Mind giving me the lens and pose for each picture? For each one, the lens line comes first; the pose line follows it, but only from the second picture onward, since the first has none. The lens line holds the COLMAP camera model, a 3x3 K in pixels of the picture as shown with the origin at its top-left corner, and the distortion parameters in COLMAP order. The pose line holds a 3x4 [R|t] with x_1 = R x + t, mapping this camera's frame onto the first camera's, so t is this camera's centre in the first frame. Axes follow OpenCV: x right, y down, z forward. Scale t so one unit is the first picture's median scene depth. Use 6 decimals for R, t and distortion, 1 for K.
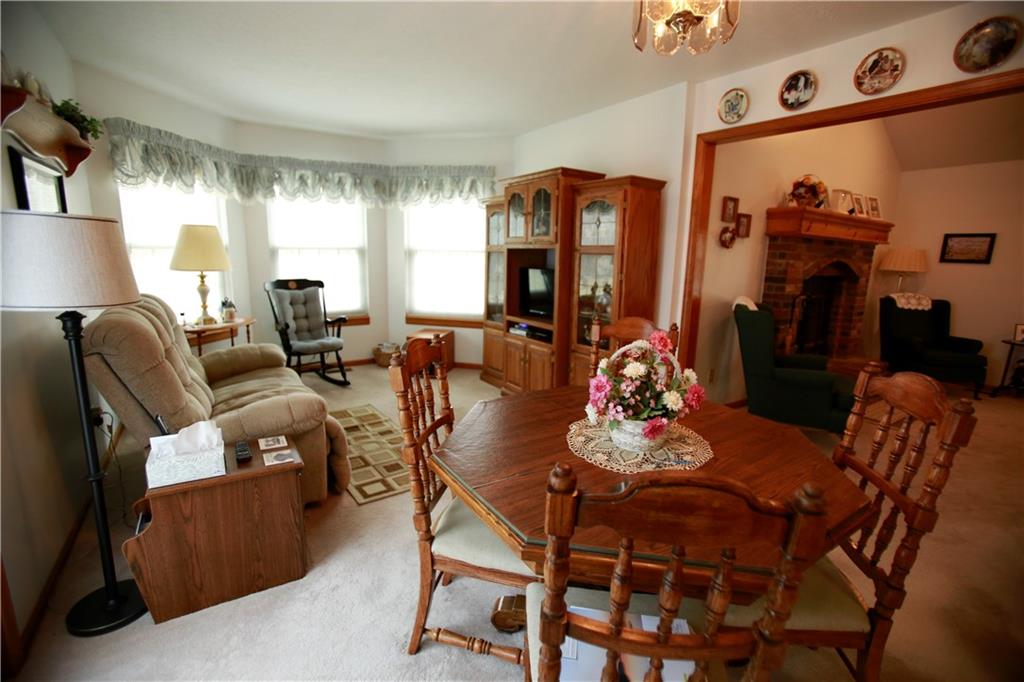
lens RADIAL K [[468.7, 0, 514.4], [0, 468.7, 342.4], [0, 0, 1]] dist [-0.010169, 0.000022]
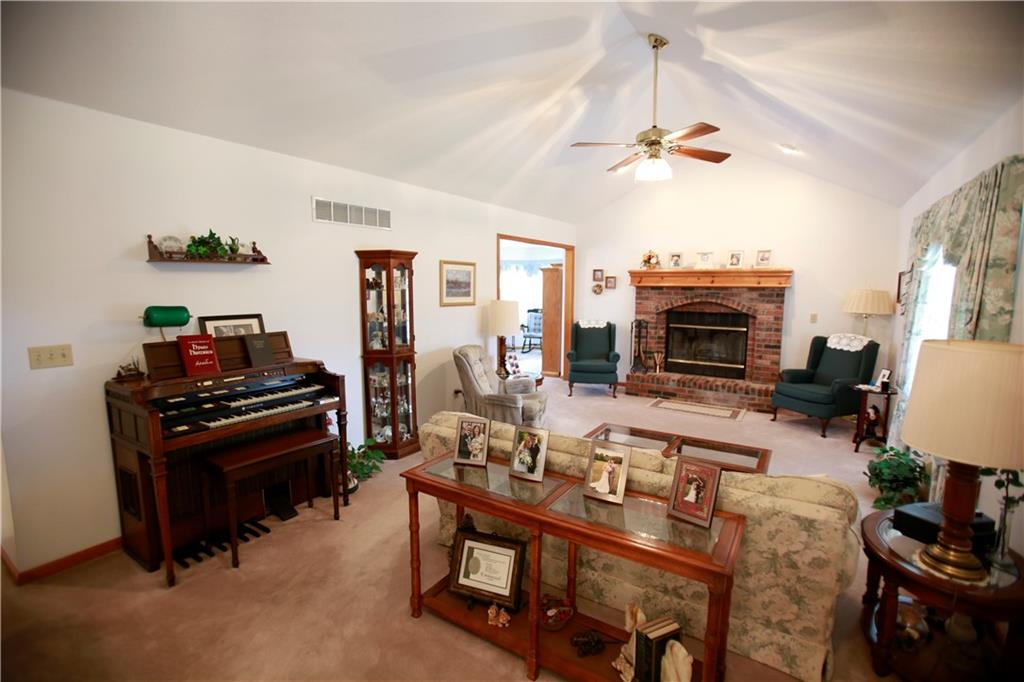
lens RADIAL K [[468.7, 0, 512.6], [0, 468.7, 346.6], [0, 0, 1]] dist [-0.010169, 0.000022]
pose [[0.390050, 0.091897, -0.916196, 2.011466], [-0.156342, 0.987170, 0.032457, 0.001217], [0.907424, 0.130580, 0.399413, -0.061167]]
